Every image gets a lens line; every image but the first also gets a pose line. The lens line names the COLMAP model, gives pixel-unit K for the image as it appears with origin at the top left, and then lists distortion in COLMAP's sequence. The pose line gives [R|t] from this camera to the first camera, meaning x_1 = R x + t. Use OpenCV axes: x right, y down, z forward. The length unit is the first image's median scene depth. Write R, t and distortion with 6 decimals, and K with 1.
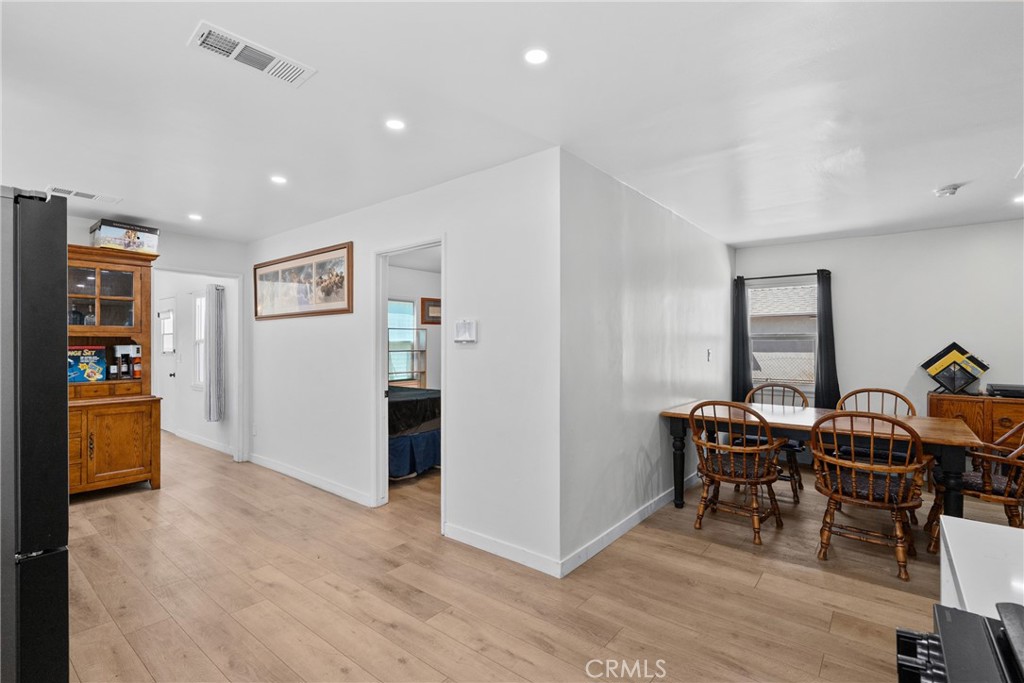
lens RADIAL K [[469.5, 0, 512.4], [0, 469.5, 340.1], [0, 0, 1]] dist [-0.002929, 0.001870]
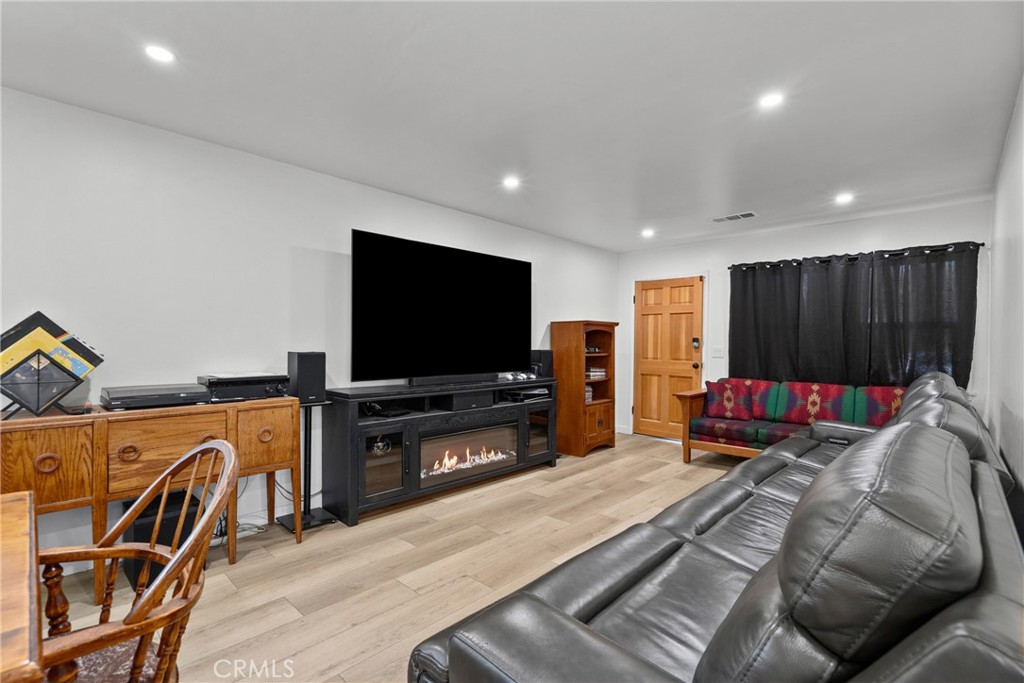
lens RADIAL K [[469.5, 0, 515.4], [0, 469.5, 340.9], [0, 0, 1]] dist [-0.002929, 0.001870]
pose [[0.068542, 0.000826, 0.997648, 0.494435], [-0.009949, 0.999950, -0.000144, 0.031446], [-0.997599, -0.009916, 0.068547, 0.474189]]
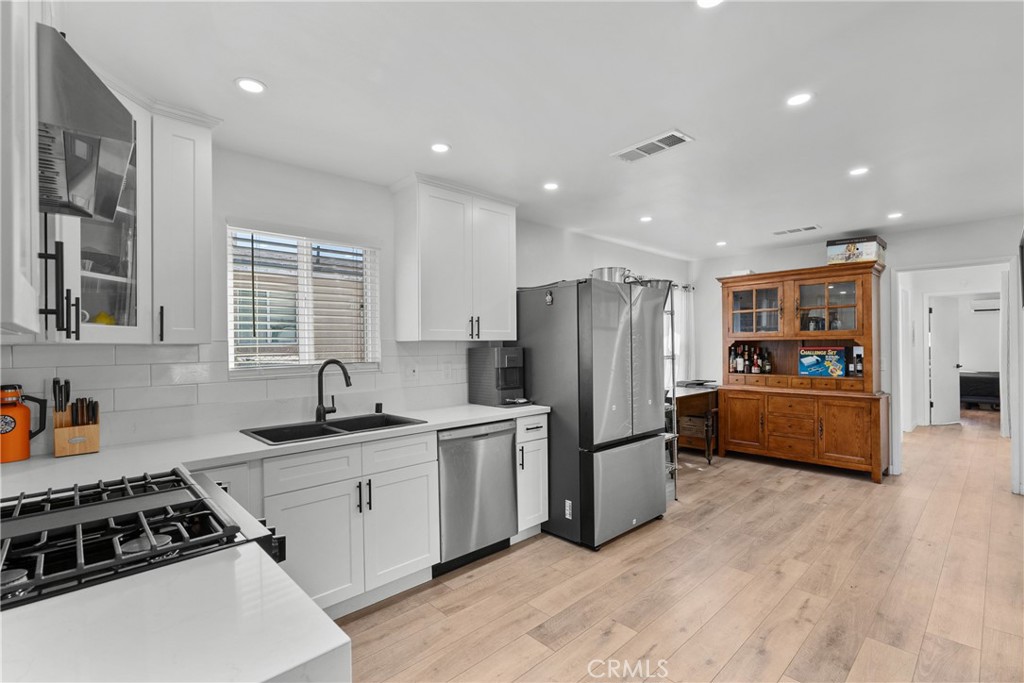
lens RADIAL K [[469.5, 0, 513.6], [0, 469.5, 339.1], [0, 0, 1]] dist [-0.002929, 0.001870]
pose [[-0.135134, -0.010117, -0.990776, 0.406563], [0.018052, 0.999757, -0.012670, -0.007161], [0.990663, -0.019598, -0.134918, 0.351048]]
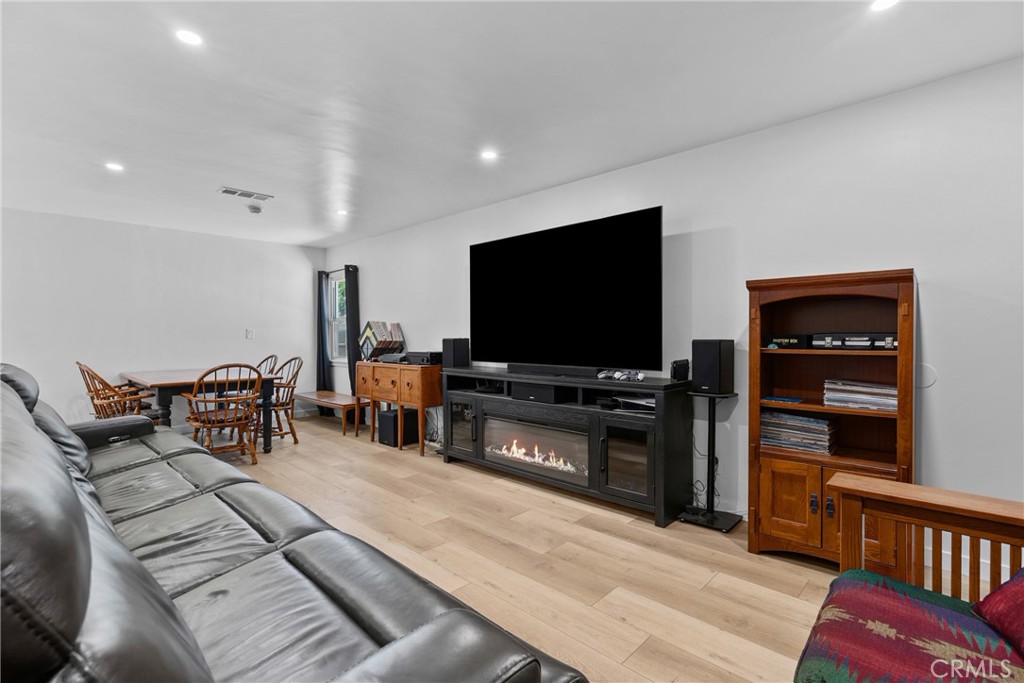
lens RADIAL K [[469.5, 0, 507.2], [0, 469.5, 343.2], [0, 0, 1]] dist [-0.002929, 0.001870]
pose [[0.996740, -0.004163, -0.080570, 1.467203], [0.005726, 0.999800, 0.019171, 0.043264], [0.080474, -0.019569, 0.996565, -0.264920]]
